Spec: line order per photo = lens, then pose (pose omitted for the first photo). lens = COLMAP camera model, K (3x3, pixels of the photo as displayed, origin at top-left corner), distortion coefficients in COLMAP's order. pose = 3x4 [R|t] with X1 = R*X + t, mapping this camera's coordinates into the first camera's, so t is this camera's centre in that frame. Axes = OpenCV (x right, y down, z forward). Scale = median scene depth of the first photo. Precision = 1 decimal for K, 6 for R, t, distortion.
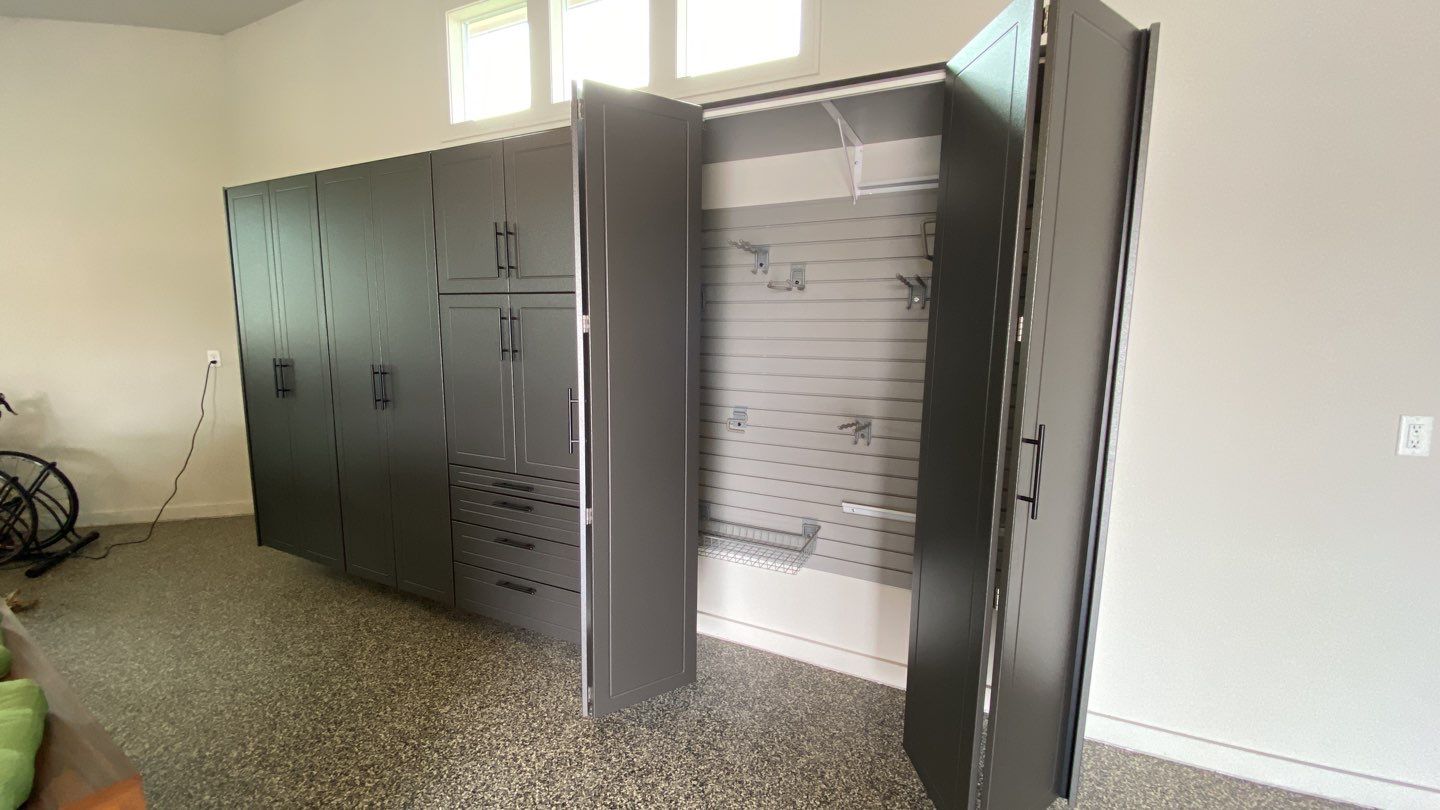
lens RADIAL K [[590.0, 0, 714.3], [0, 590.0, 406.3], [0, 0, 1]] dist [0.021053, -0.024328]
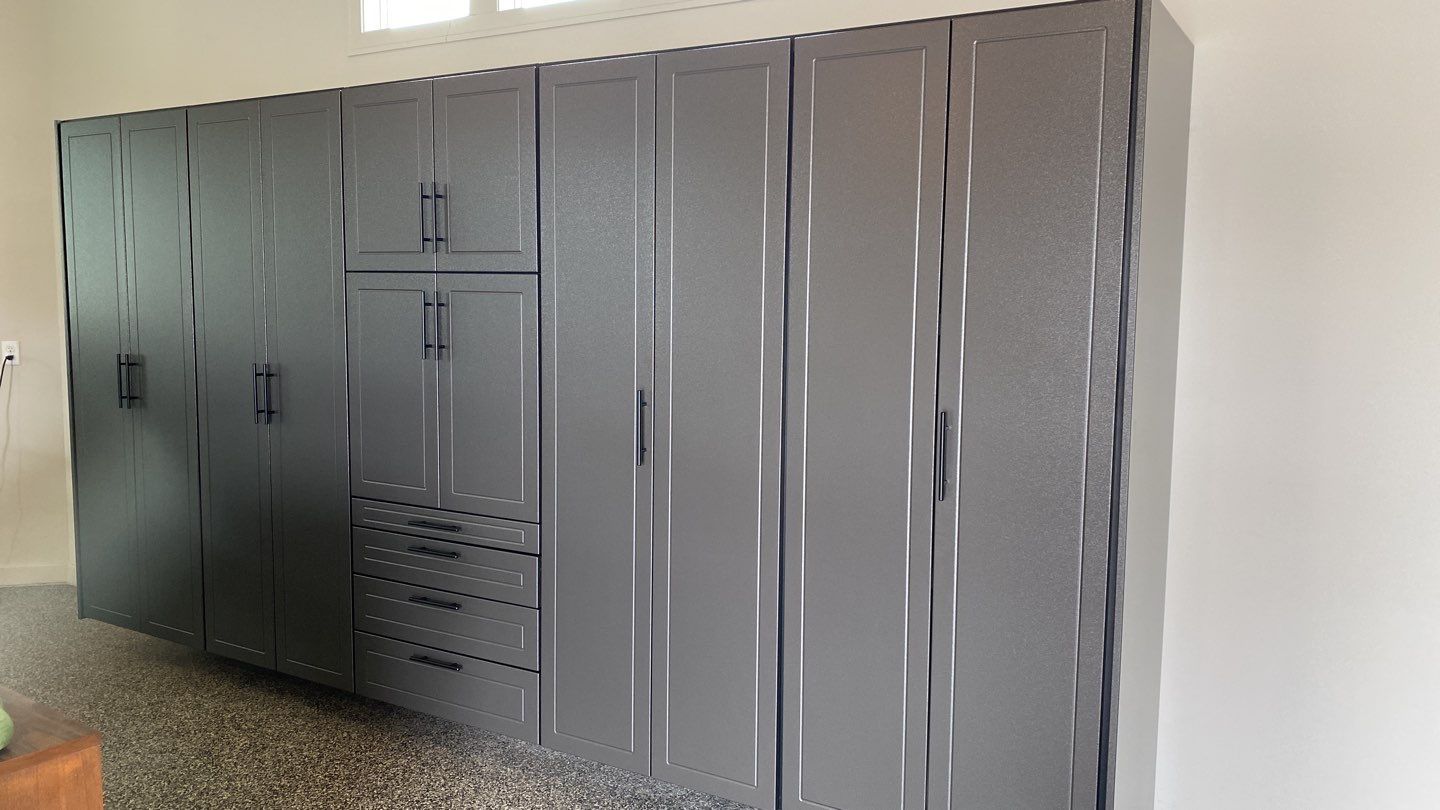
lens RADIAL K [[1107.8, 0, 720.0], [0, 1107.8, 405.0], [0, 0, 1]] dist [0.002465, 0.006409]
pose [[0.997129, 0.009641, -0.075110, 0.128466], [-0.012383, 0.999270, -0.036127, 0.028834], [0.074707, 0.036954, 0.996521, -0.393409]]
